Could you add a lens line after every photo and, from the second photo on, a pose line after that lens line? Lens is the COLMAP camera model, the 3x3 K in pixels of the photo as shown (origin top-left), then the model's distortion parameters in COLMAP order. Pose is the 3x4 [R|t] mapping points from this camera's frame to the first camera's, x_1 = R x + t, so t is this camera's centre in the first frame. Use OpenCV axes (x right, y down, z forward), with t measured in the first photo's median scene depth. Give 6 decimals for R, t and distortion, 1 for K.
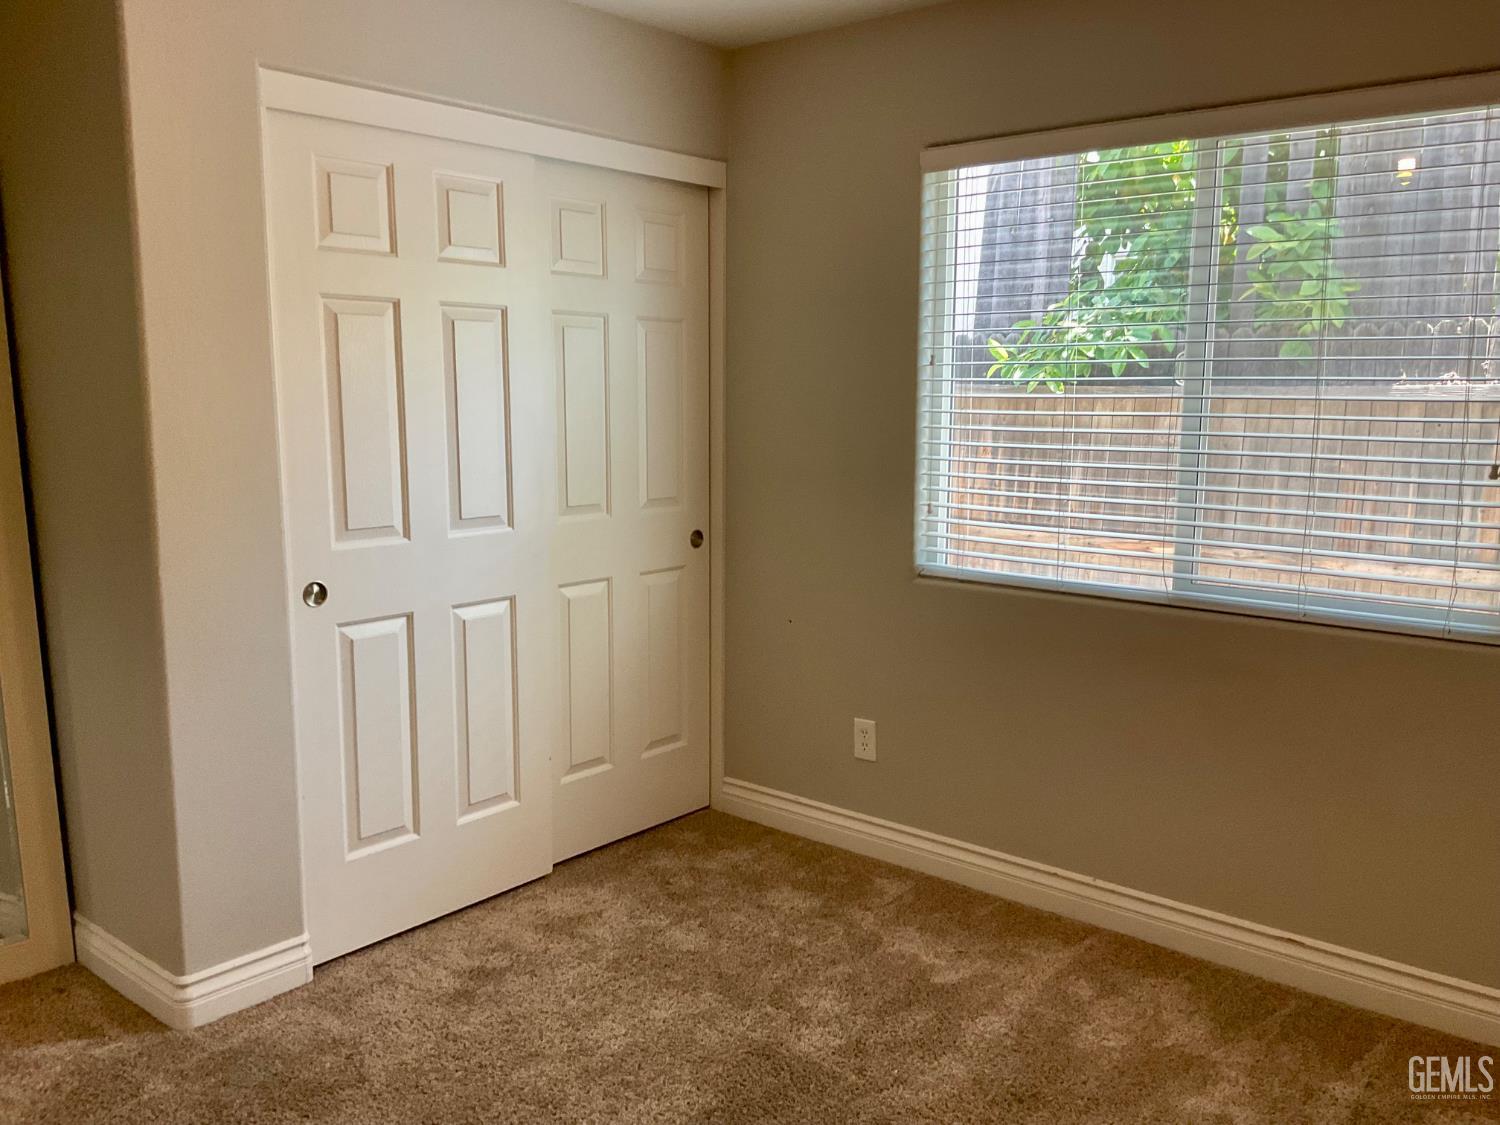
lens RADIAL K [[1232.8, 0, 750.0], [0, 1232.8, 562.5], [0, 0, 1]] dist [0.121546, -0.247803]
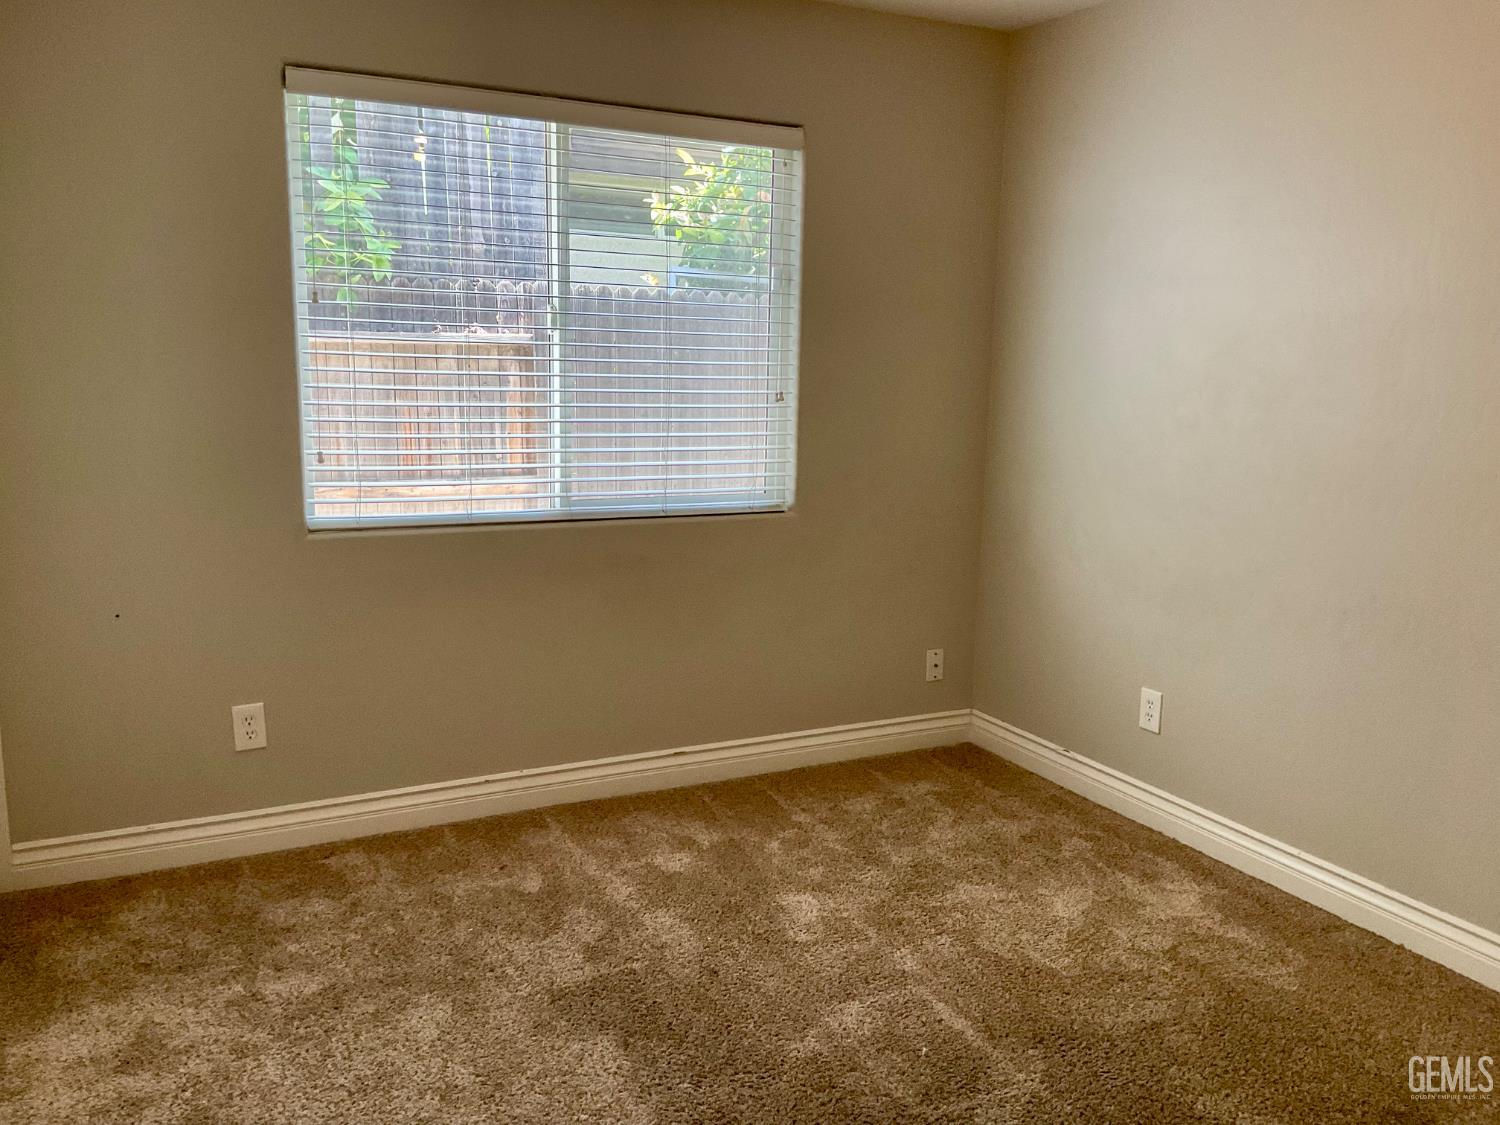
lens RADIAL K [[1232.8, 0, 750.0], [0, 1232.8, 562.5], [0, 0, 1]] dist [0.121546, -0.247803]
pose [[0.372475, -0.153217, 0.915307, -0.650944], [0.110606, 0.986577, 0.120137, -0.045680], [-0.921427, 0.056491, 0.384422, 0.367051]]
